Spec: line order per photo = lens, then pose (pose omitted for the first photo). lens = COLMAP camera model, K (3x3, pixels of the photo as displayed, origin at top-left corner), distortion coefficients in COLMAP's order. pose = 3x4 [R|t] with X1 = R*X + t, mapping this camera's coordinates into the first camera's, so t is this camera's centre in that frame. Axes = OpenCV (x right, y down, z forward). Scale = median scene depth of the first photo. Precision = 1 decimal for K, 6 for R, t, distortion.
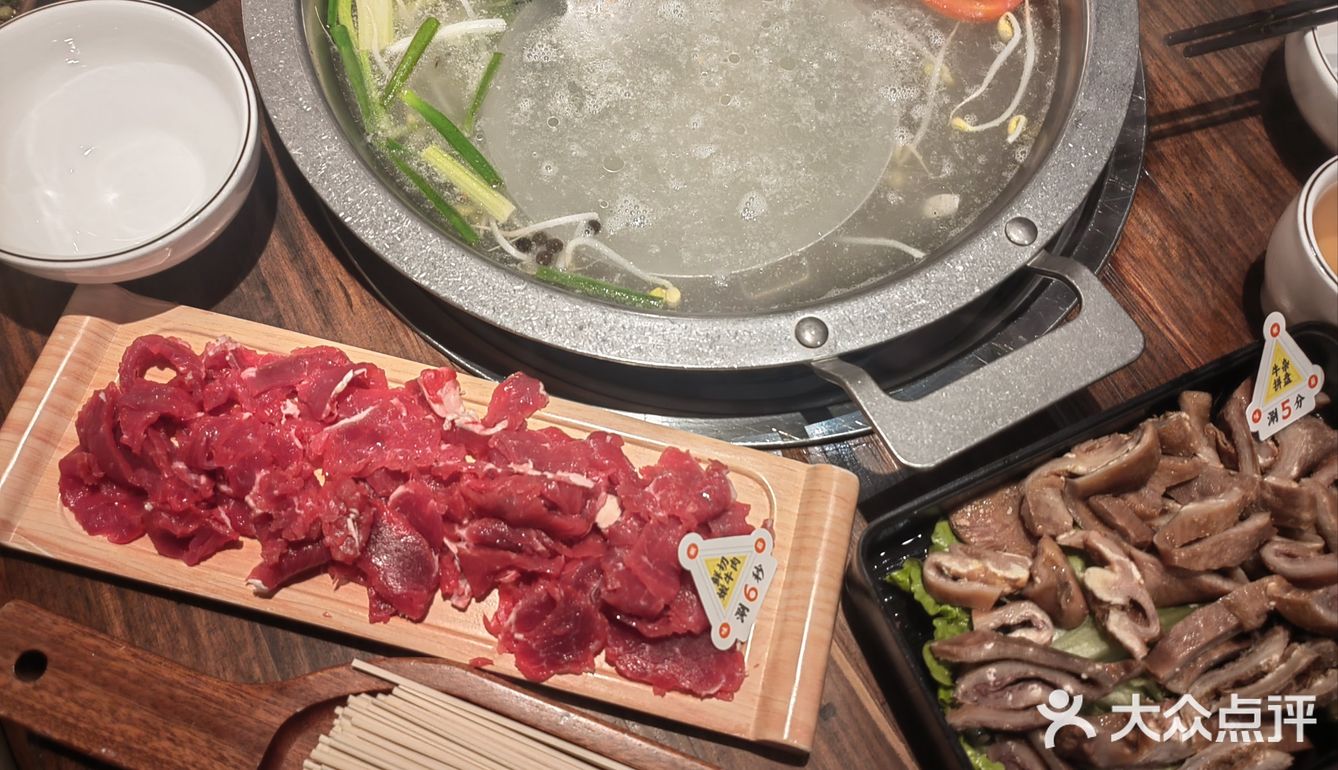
lens RADIAL K [[991.2, 0, 668.5], [0, 991.2, 404.2], [0, 0, 1]] dist [0.004030, 0.064825]
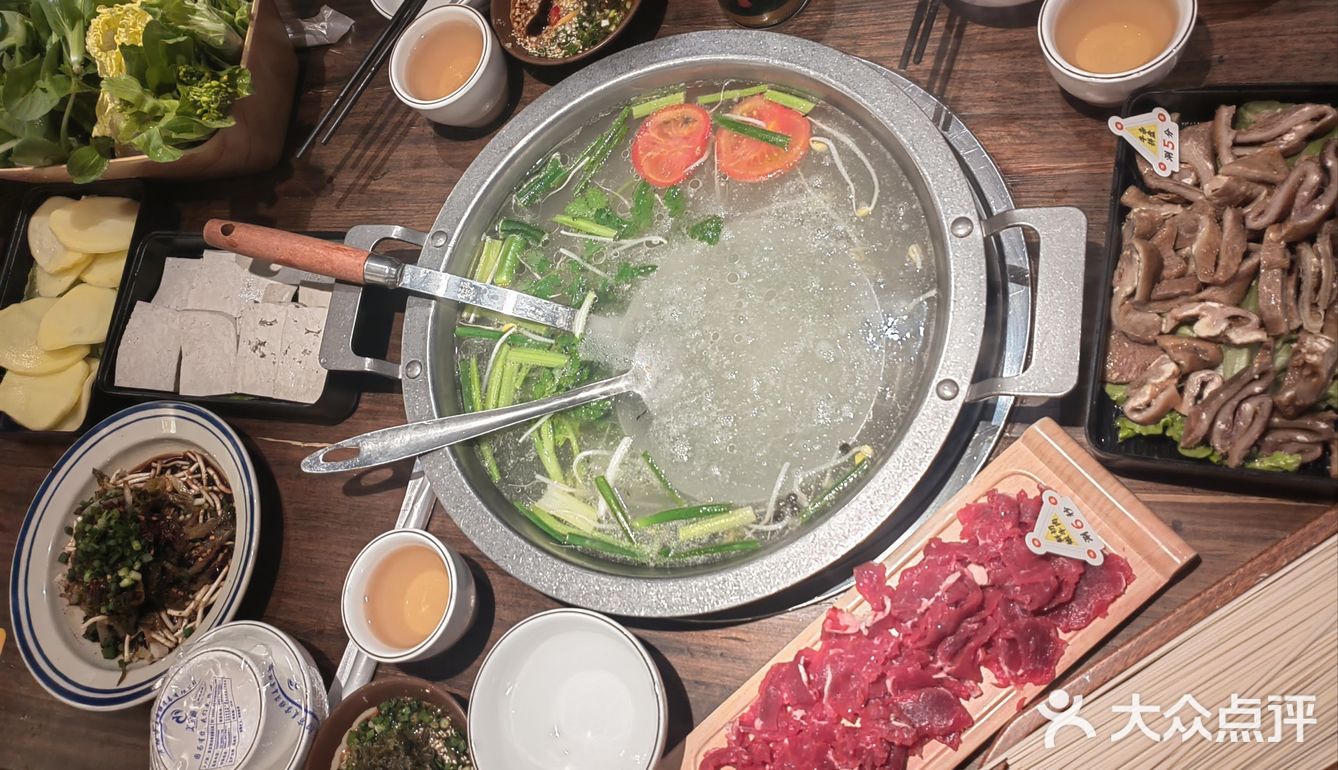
lens RADIAL K [[967.1, 0, 725.8], [0, 967.1, 408.0], [0, 0, 1]] dist [0.039651, 0.024894]
pose [[0.552909, -0.833230, 0.004382, -0.067515], [0.832511, 0.552196, -0.044774, -0.271828], [0.034887, 0.028403, 0.998988, -0.459535]]
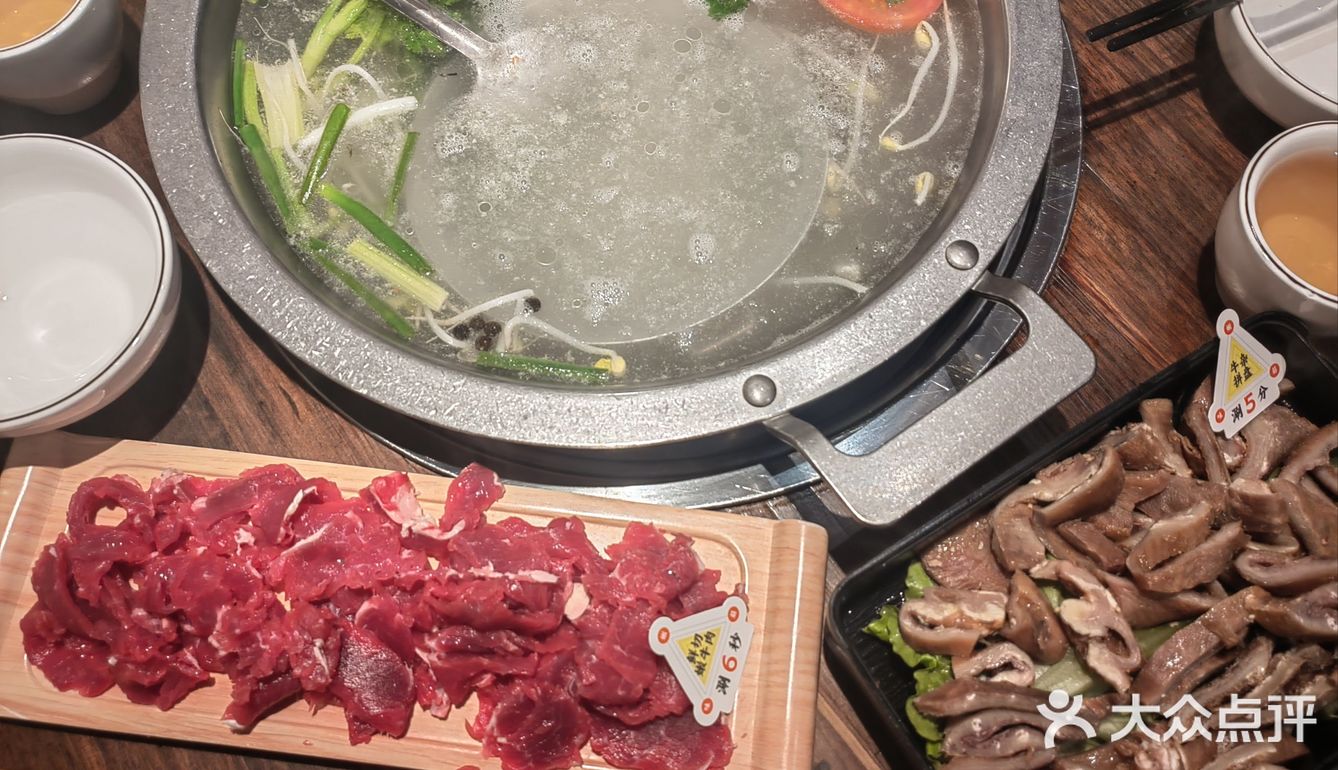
lens RADIAL K [[991.2, 0, 668.5], [0, 991.2, 404.2], [0, 0, 1]] dist [0.004030, 0.064825]
pose [[0.991818, -0.127334, -0.009155, 0.063401], [0.127577, 0.991226, 0.034578, -0.107004], [0.004672, -0.035463, 0.999360, 0.017900]]
